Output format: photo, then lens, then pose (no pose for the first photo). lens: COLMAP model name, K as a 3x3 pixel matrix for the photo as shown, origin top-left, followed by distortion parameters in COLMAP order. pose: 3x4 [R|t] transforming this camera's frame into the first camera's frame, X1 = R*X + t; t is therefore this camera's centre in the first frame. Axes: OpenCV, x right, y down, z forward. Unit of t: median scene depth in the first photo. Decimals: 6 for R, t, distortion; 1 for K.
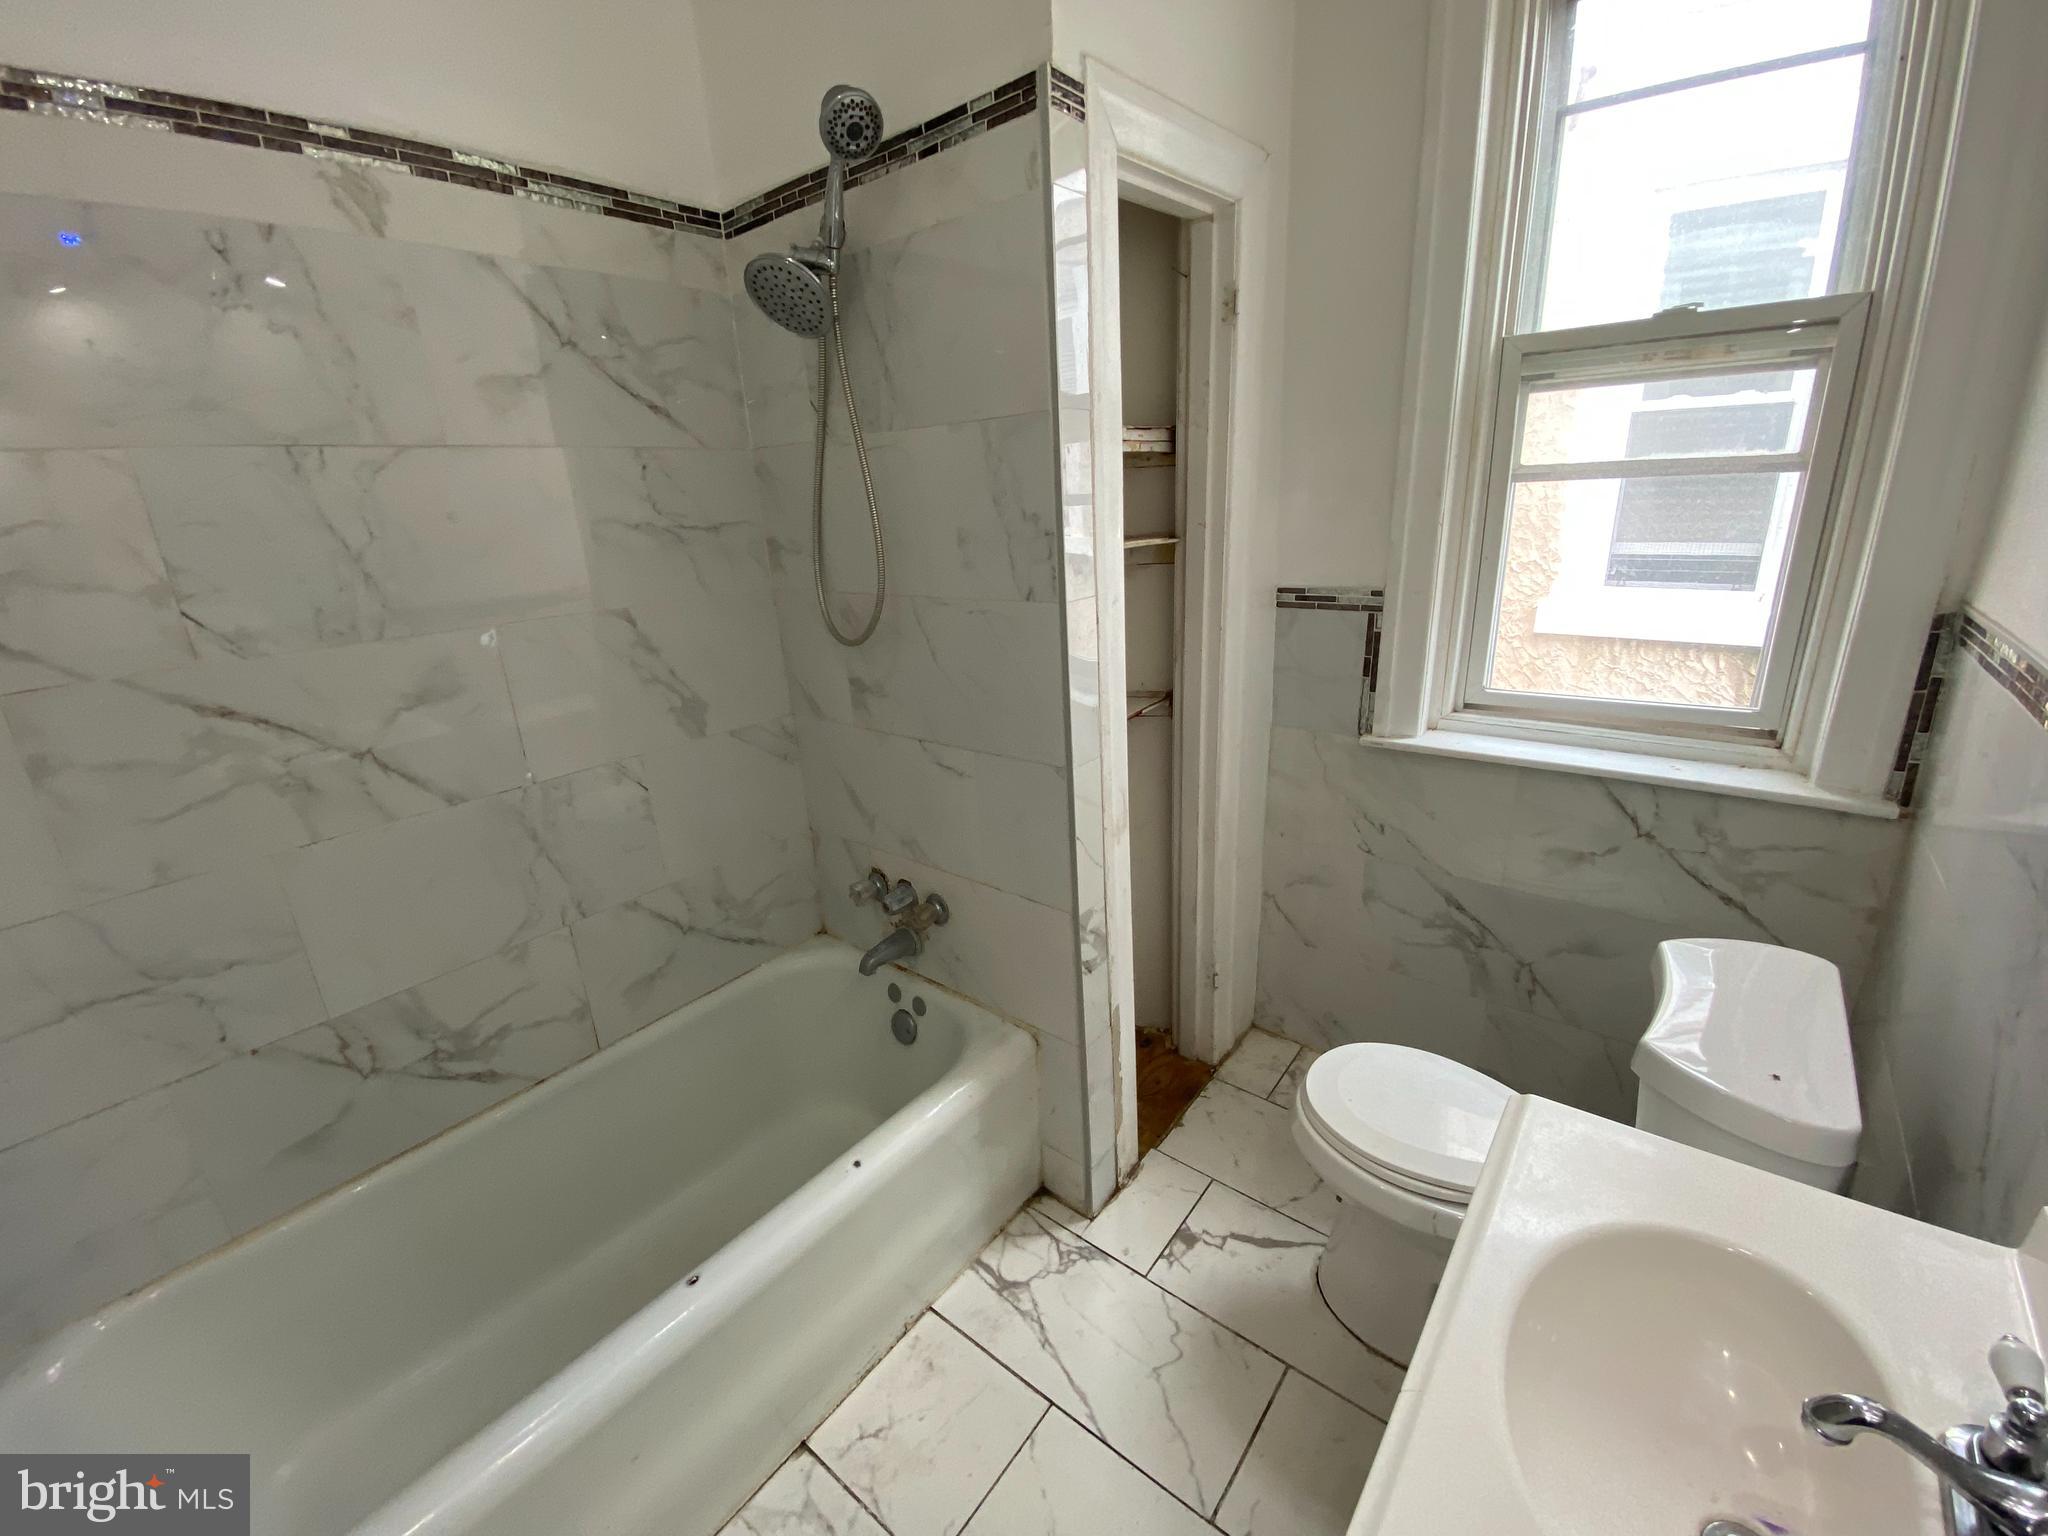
lens RADIAL K [[830.2, 0, 1008.3], [0, 830.2, 770.2], [0, 0, 1]] dist [-0.003774, -0.006349]
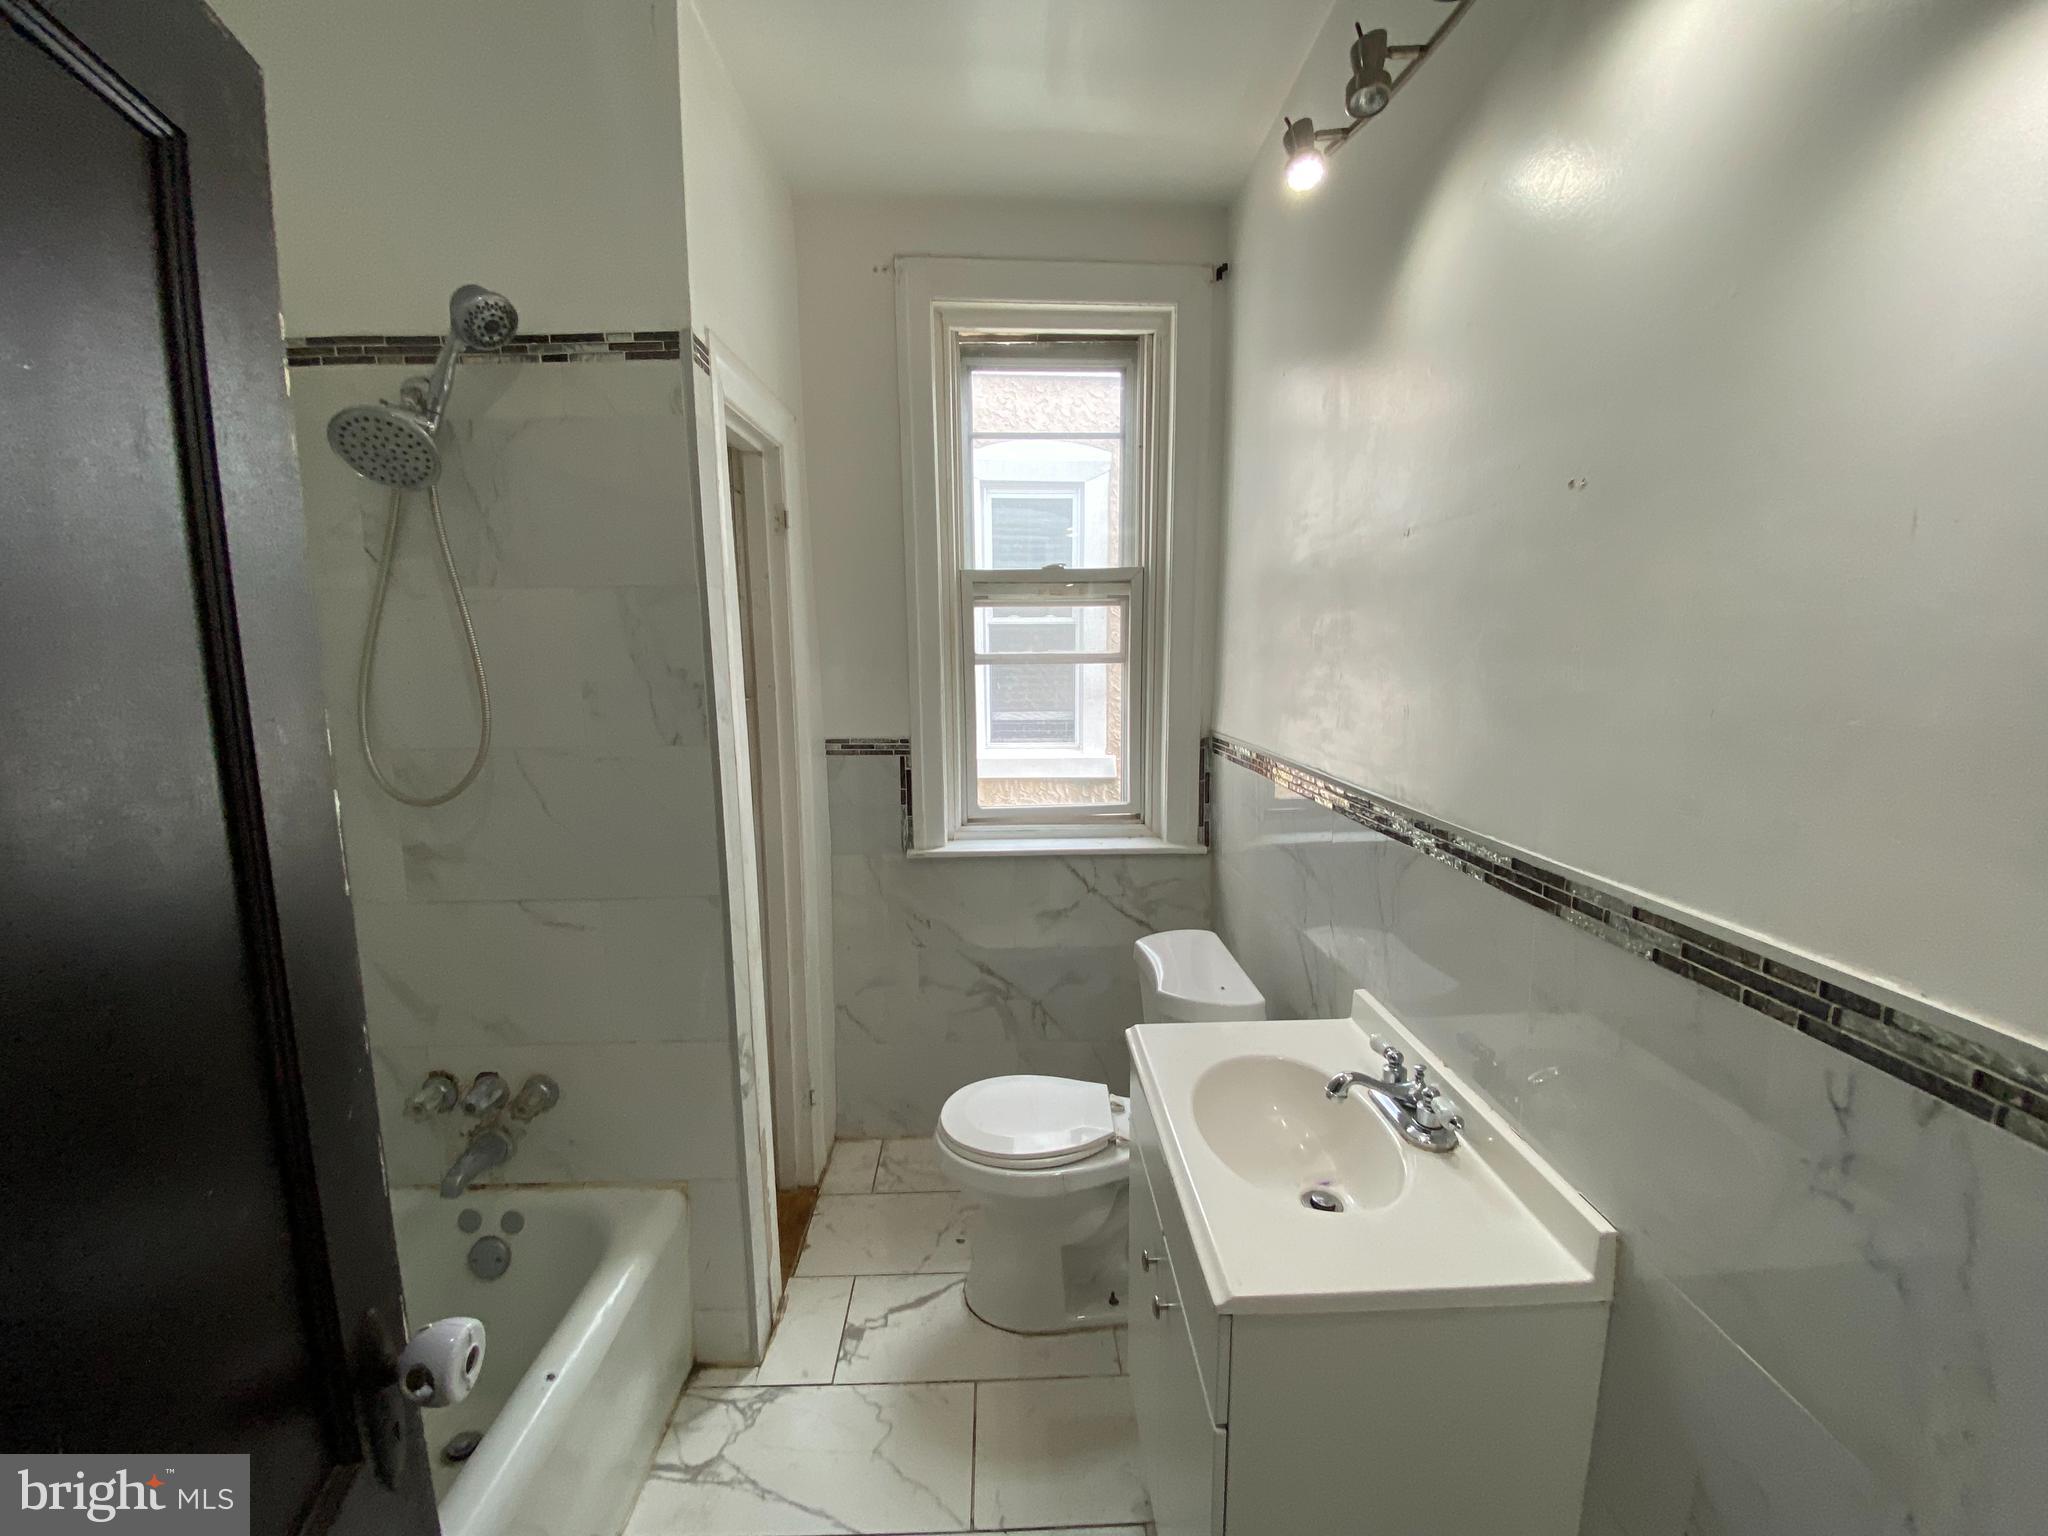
lens RADIAL K [[828.8, 0, 1024.4], [0, 828.8, 768.5], [0, 0, 1]] dist [-0.024312, -0.003715]
pose [[0.748383, -0.041385, 0.661974, -0.294641], [0.181511, 0.972731, -0.144391, 0.055275], [-0.637947, 0.228215, 0.735487, -0.075102]]
